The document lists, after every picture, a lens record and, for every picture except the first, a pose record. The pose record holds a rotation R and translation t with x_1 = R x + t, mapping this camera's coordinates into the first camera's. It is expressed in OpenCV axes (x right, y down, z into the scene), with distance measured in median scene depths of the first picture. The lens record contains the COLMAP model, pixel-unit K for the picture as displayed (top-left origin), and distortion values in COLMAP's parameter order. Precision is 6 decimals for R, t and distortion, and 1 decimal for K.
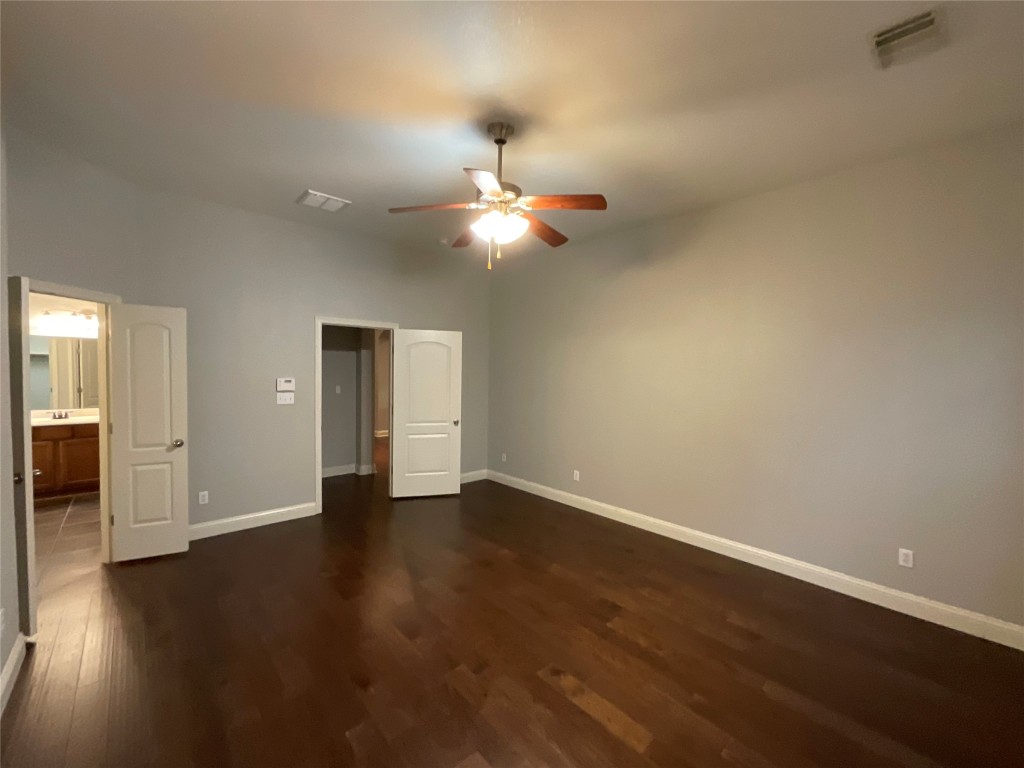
lens RADIAL K [[415.0, 0, 514.1], [0, 415.0, 383.3], [0, 0, 1]] dist [0.003314, 0.001147]
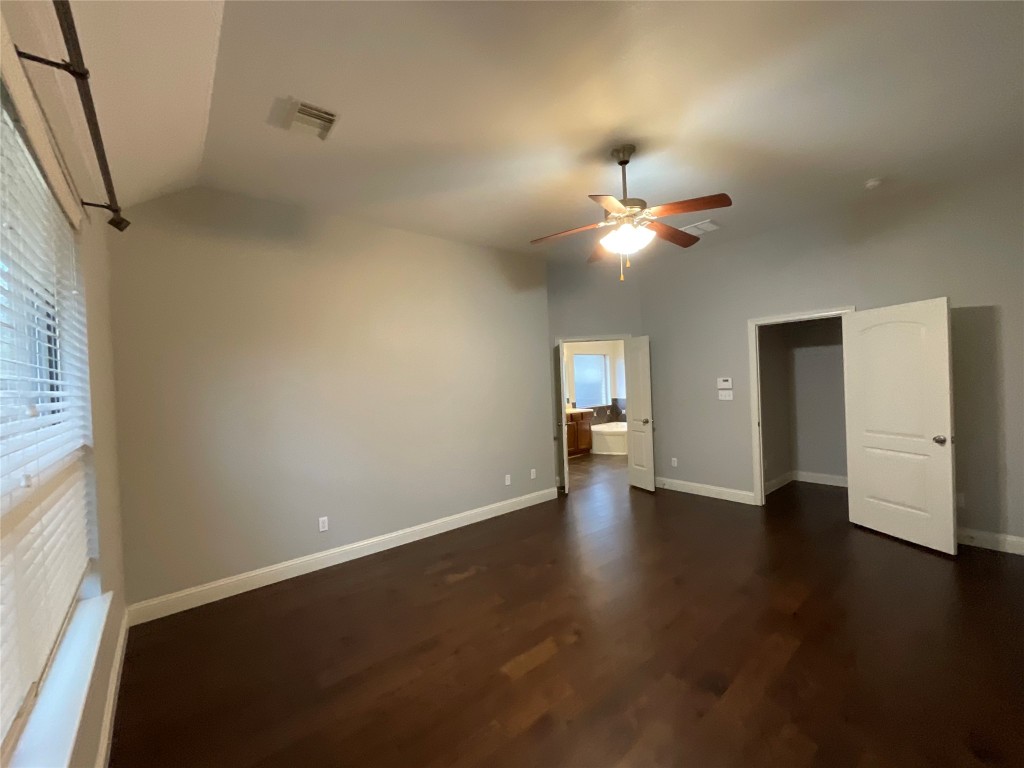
lens RADIAL K [[415.0, 0, 511.7], [0, 415.0, 384.0], [0, 0, 1]] dist [0.003314, 0.001147]
pose [[-0.039896, -0.004581, -0.999193, 0.639262], [0.008450, 0.999952, -0.004922, 0.005565], [0.999168, -0.008639, -0.039856, 0.439612]]
